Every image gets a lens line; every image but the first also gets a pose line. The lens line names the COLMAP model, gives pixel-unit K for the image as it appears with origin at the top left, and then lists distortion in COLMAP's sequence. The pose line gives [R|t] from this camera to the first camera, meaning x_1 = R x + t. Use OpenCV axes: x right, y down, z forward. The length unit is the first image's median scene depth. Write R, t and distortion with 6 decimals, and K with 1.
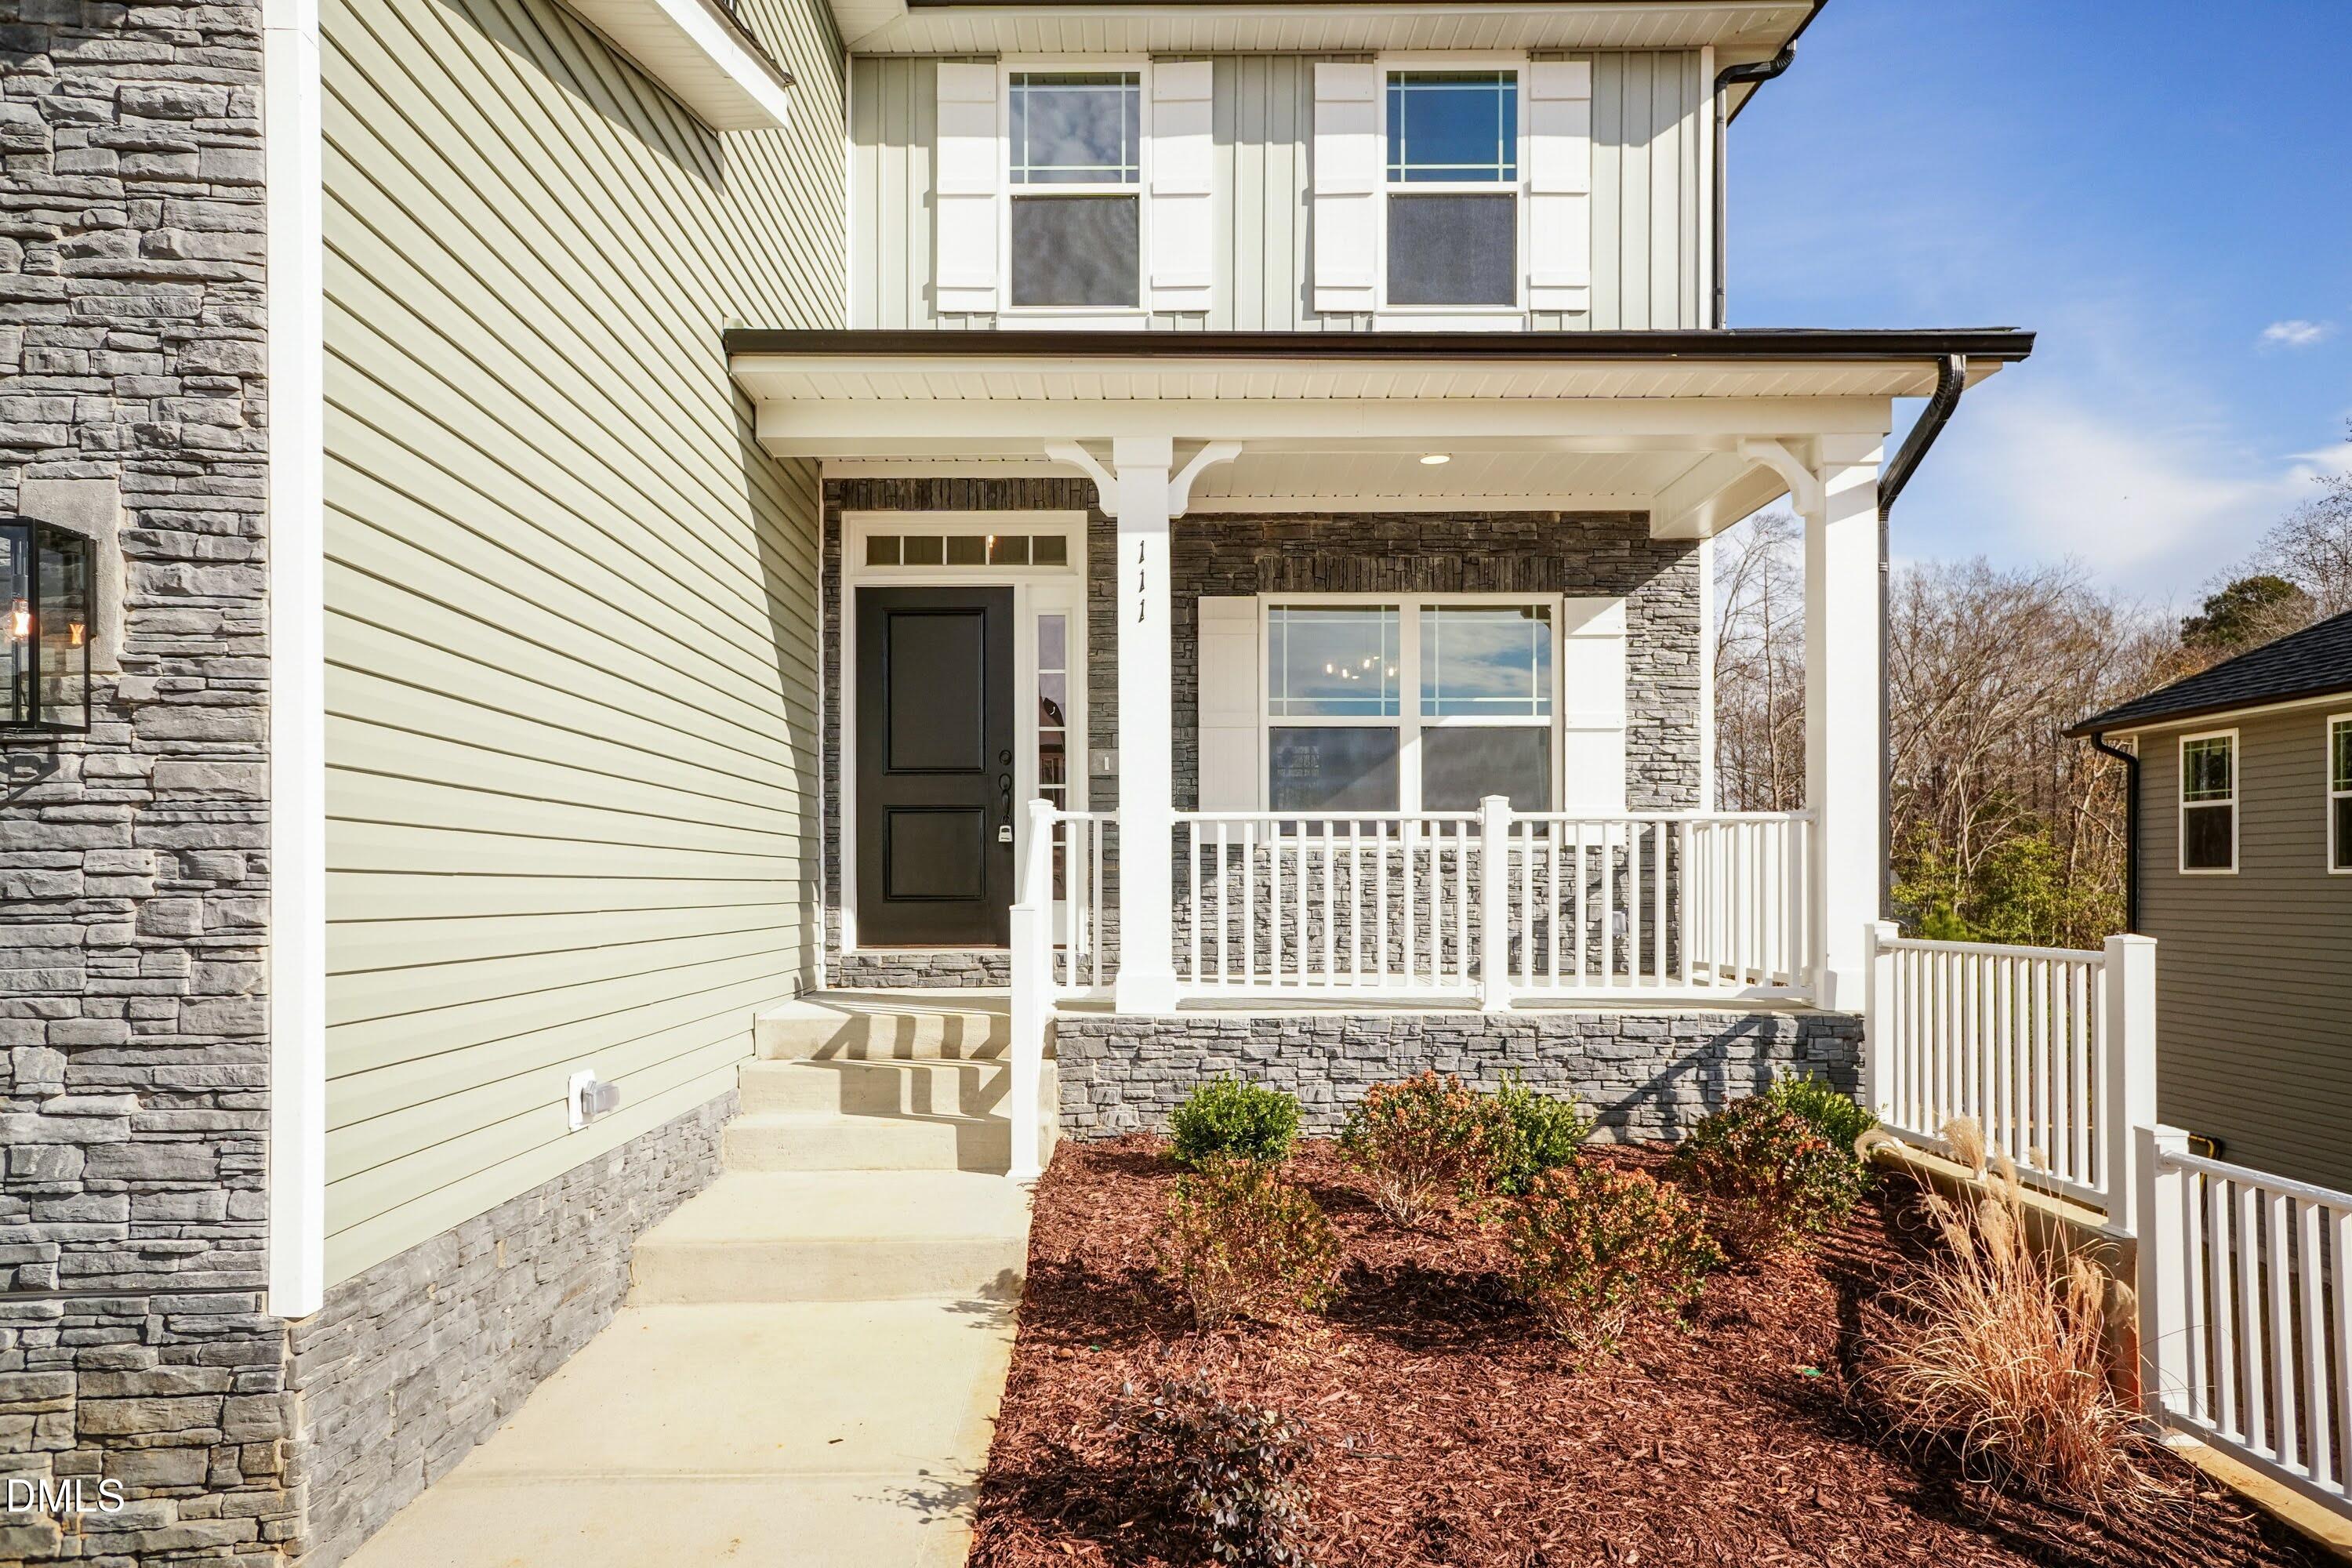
lens RADIAL K [[1629.4, 0, 1185.3], [0, 1629.4, 886.1], [0, 0, 1]] dist [0.012317, 0.005813]
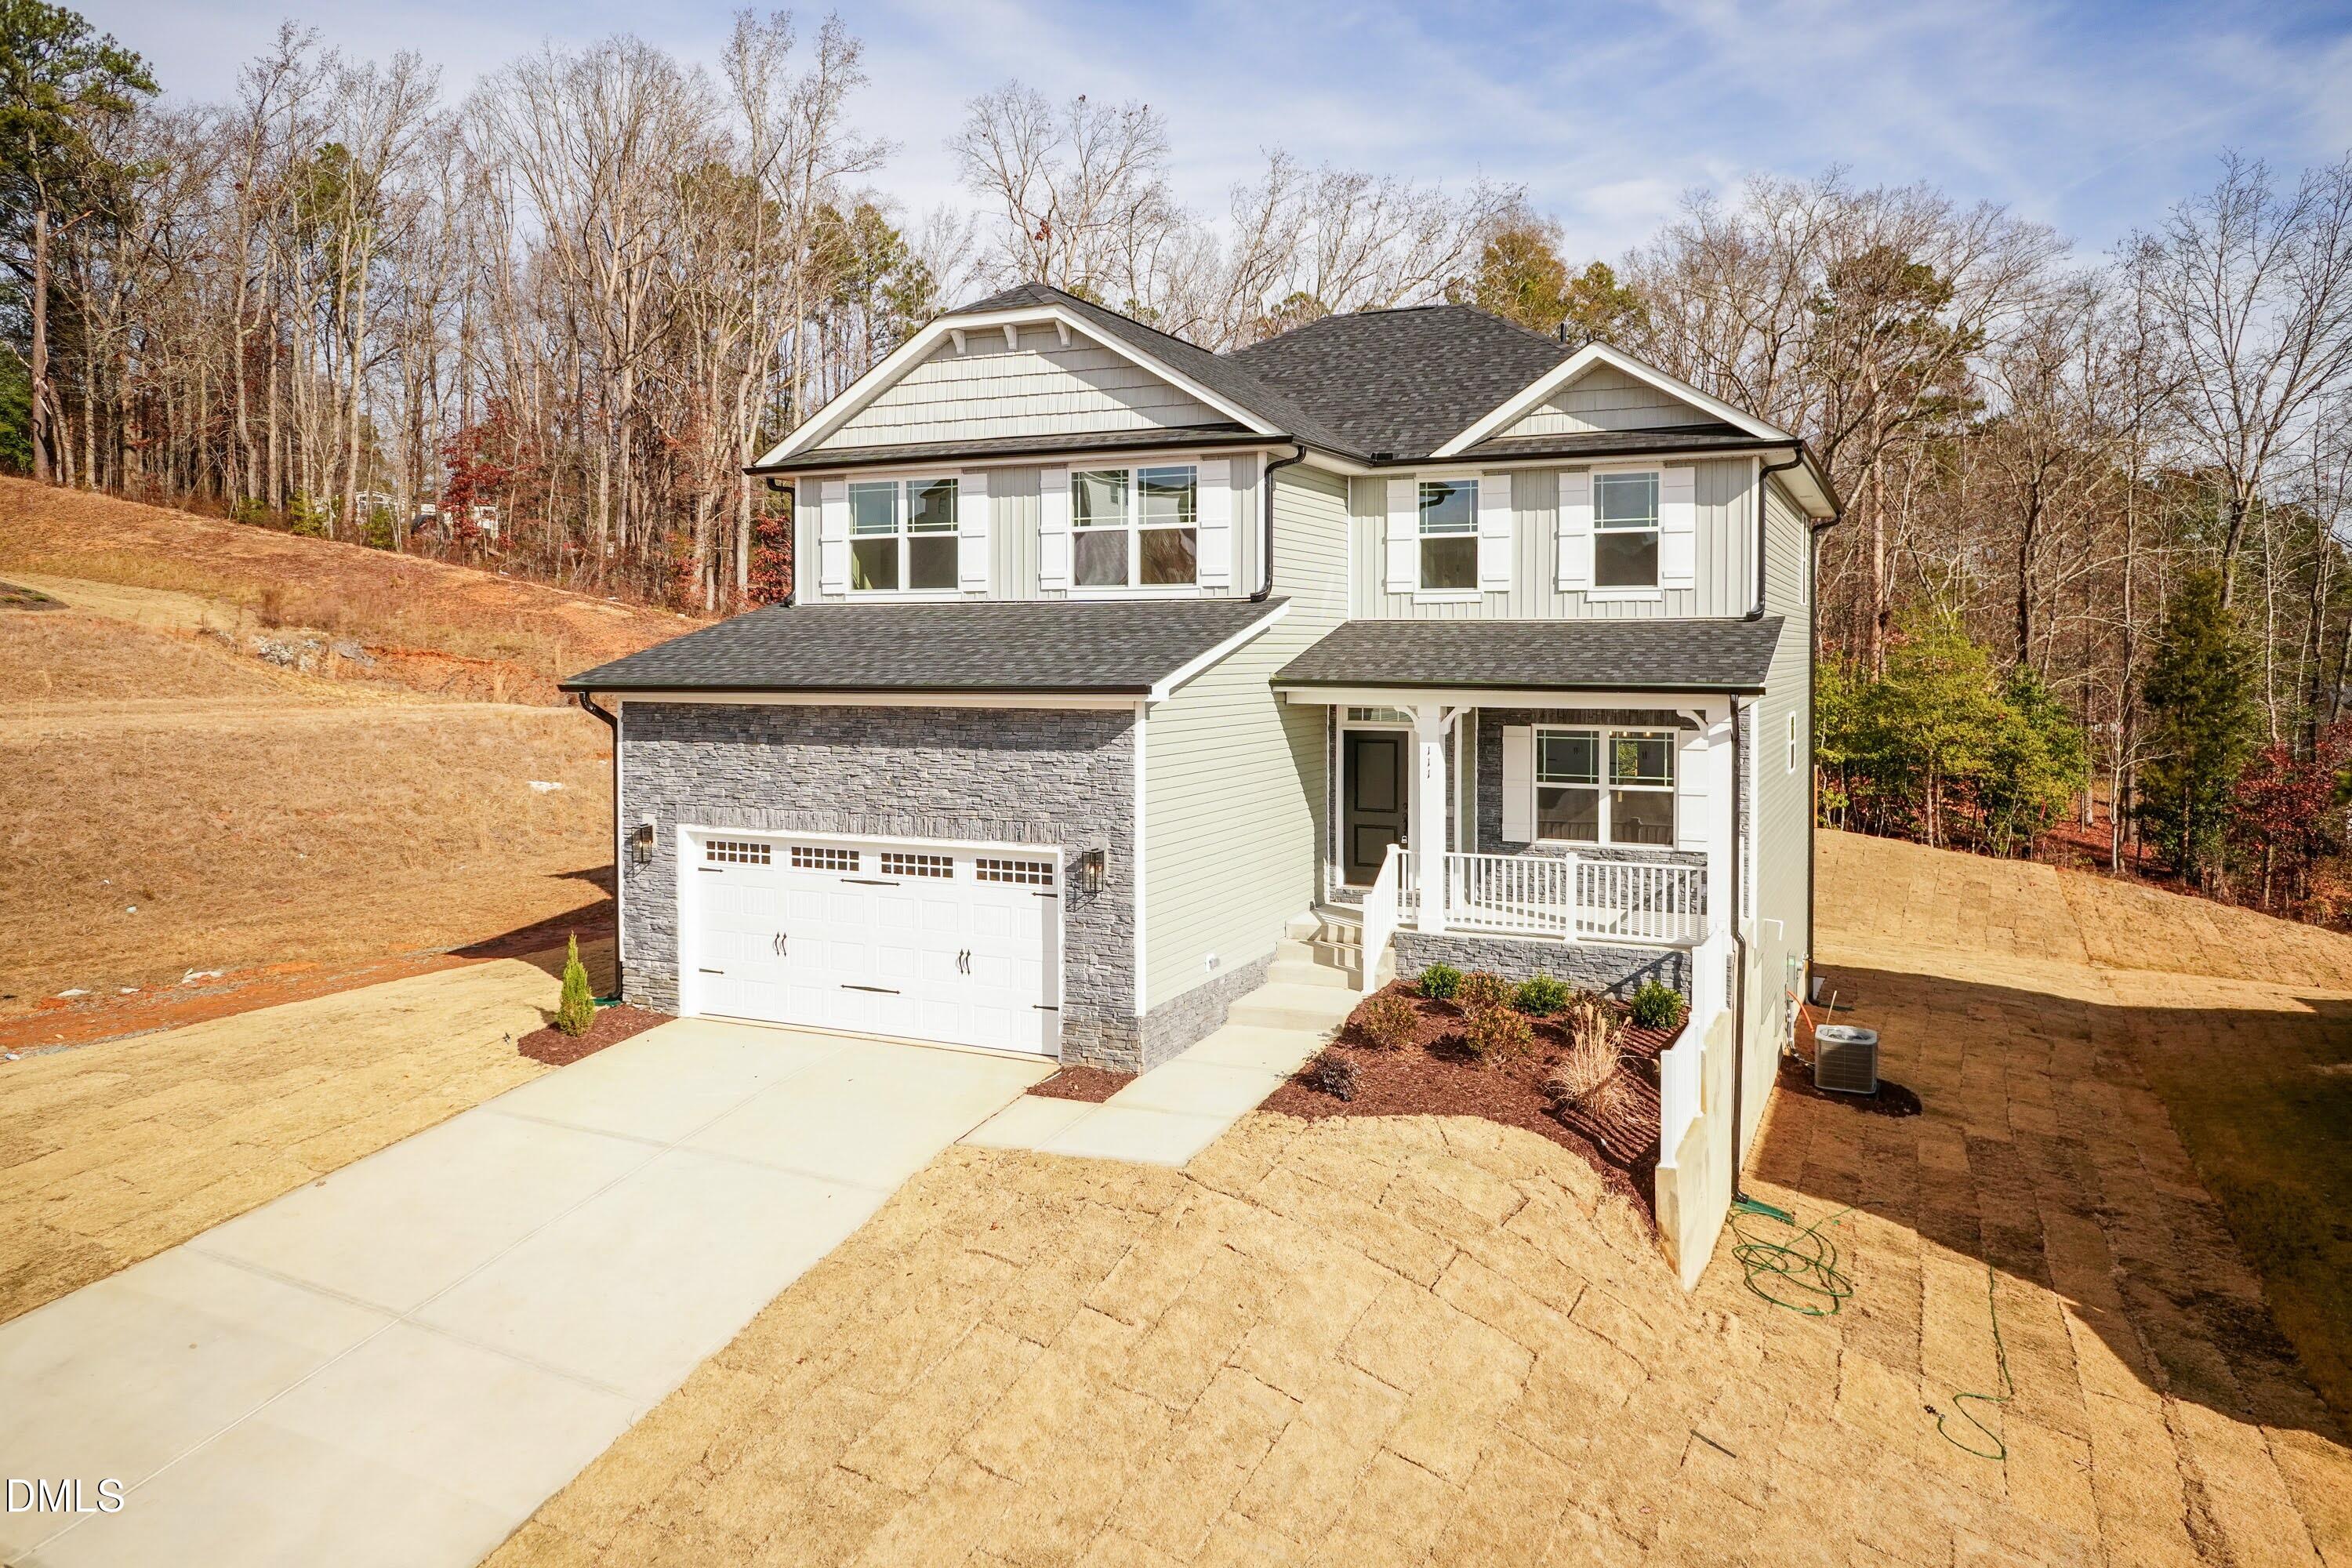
lens RADIAL K [[1629.5, 0, 1176.6], [0, 1629.5, 778.0], [0, 0, 1]] dist [-0.000724, -0.000227]
pose [[0.900099, 0.030496, -0.434618, 0.713732], [0.002860, 0.997112, 0.075887, -0.353186], [0.435677, -0.069549, 0.897412, -1.420167]]
